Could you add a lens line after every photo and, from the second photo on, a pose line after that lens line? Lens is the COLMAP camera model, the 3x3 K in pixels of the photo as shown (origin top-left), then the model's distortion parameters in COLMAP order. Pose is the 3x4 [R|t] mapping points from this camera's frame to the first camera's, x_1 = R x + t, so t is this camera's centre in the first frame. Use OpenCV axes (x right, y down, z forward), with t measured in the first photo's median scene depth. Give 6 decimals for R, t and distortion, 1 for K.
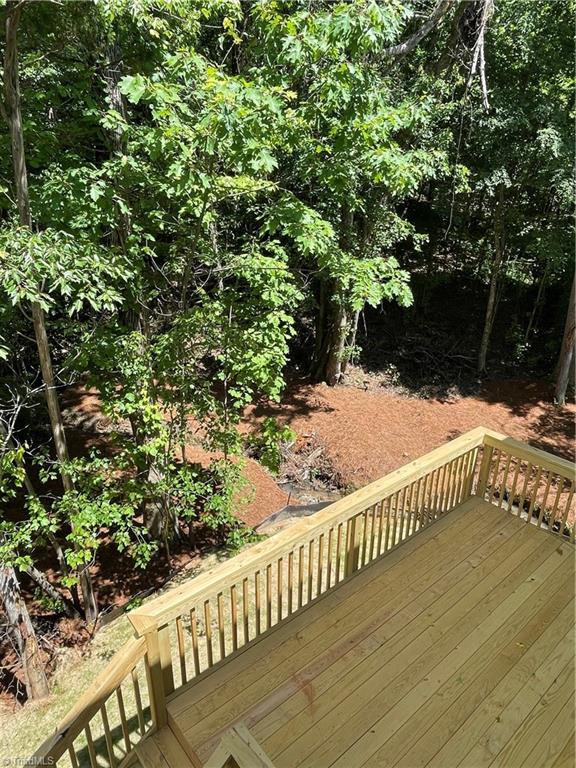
lens RADIAL K [[501.9, 0, 285.4], [0, 501.9, 385.6], [0, 0, 1]] dist [-0.010661, -0.002896]
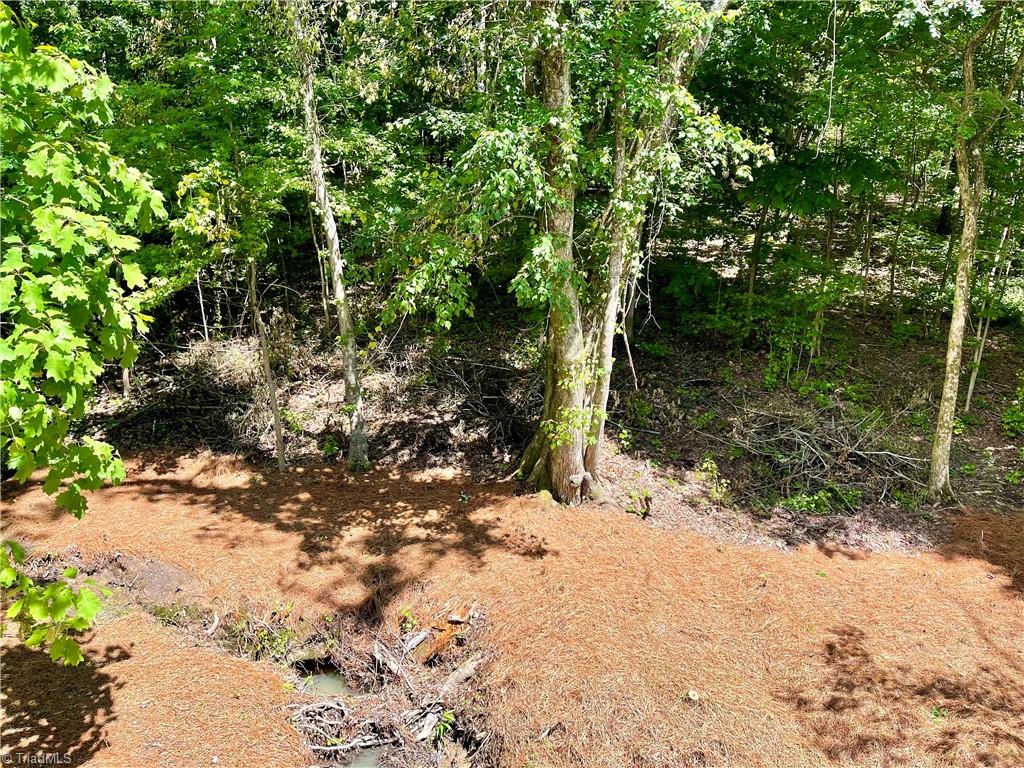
lens RADIAL K [[783.9, 0, 515.6], [0, 783.9, 379.8], [0, 0, 1]] dist [0.014407, 0.002785]
pose [[0.986583, 0.027703, -0.160892, 0.159179], [-0.054417, 0.984943, -0.164091, 0.010328], [0.153924, 0.170645, 0.973236, 0.312238]]
